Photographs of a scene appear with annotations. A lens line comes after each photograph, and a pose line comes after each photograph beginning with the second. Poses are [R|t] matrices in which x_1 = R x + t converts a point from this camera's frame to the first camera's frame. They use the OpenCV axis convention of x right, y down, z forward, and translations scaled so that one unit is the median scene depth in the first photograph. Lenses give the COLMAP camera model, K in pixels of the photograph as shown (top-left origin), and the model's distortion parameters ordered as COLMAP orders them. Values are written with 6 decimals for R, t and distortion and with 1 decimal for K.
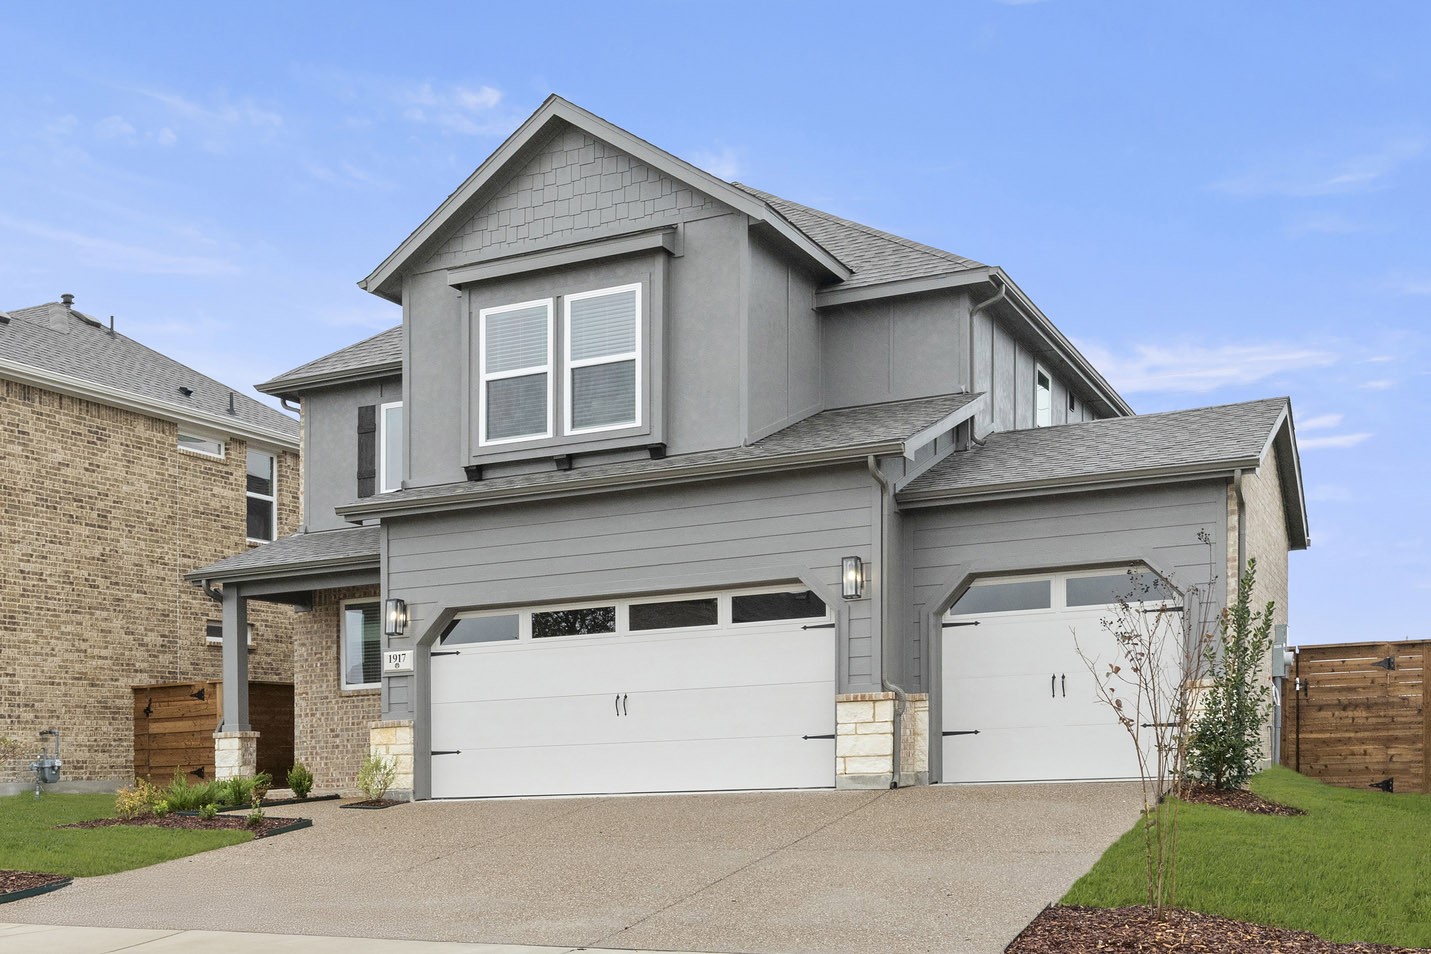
lens RADIAL K [[639.3, 0, 715.4], [0, 639.3, 474.4], [0, 0, 1]] dist [0.003099, -0.000357]
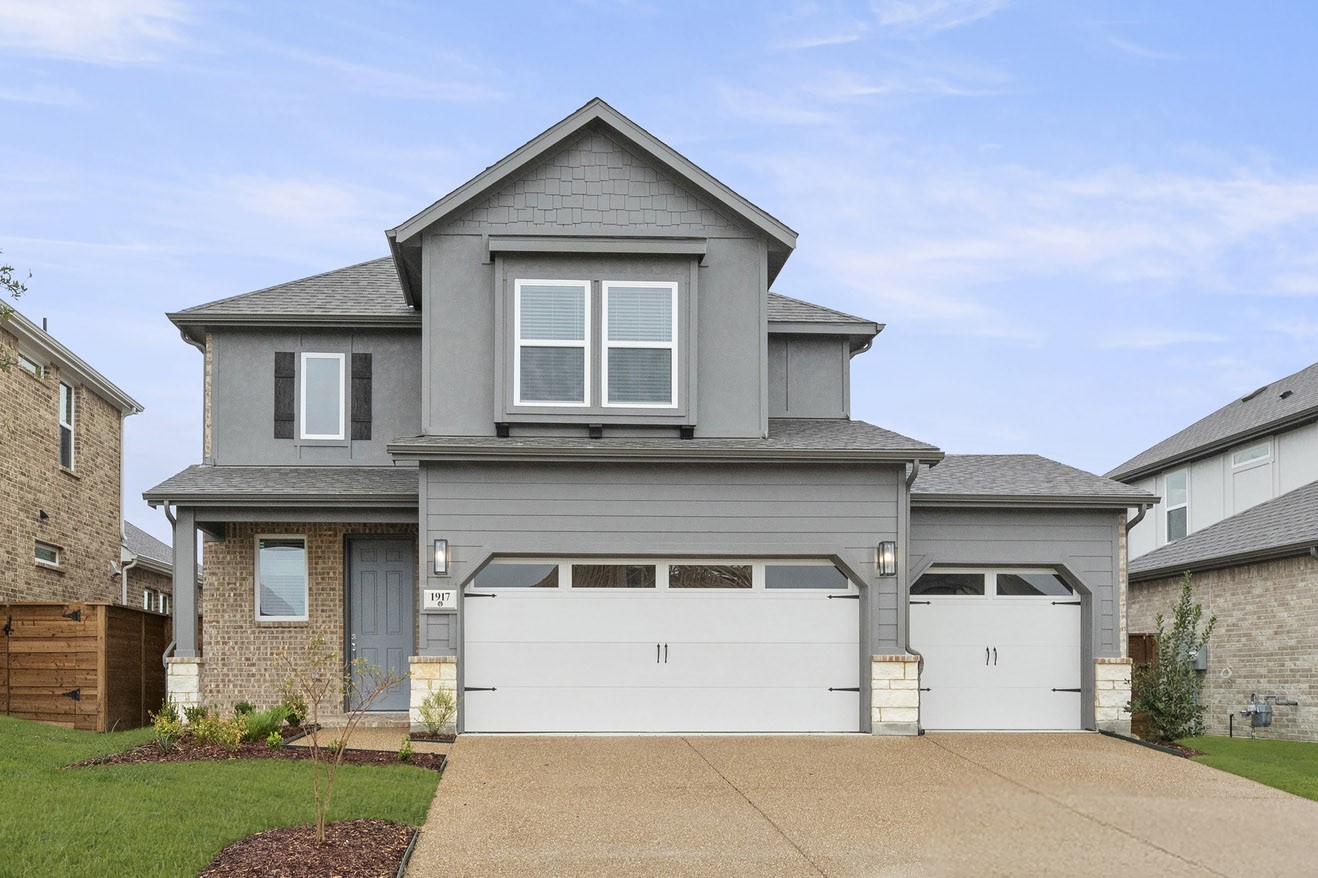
lens RADIAL K [[527.9, 0, 658.6], [0, 527.9, 471.9], [0, 0, 1]] dist [0.003674, -0.000284]
pose [[0.973035, 0.119641, 0.197205, -0.289890], [-0.122278, 0.992495, 0.001204, 0.035519], [-0.195581, -0.025285, 0.980362, 0.081401]]
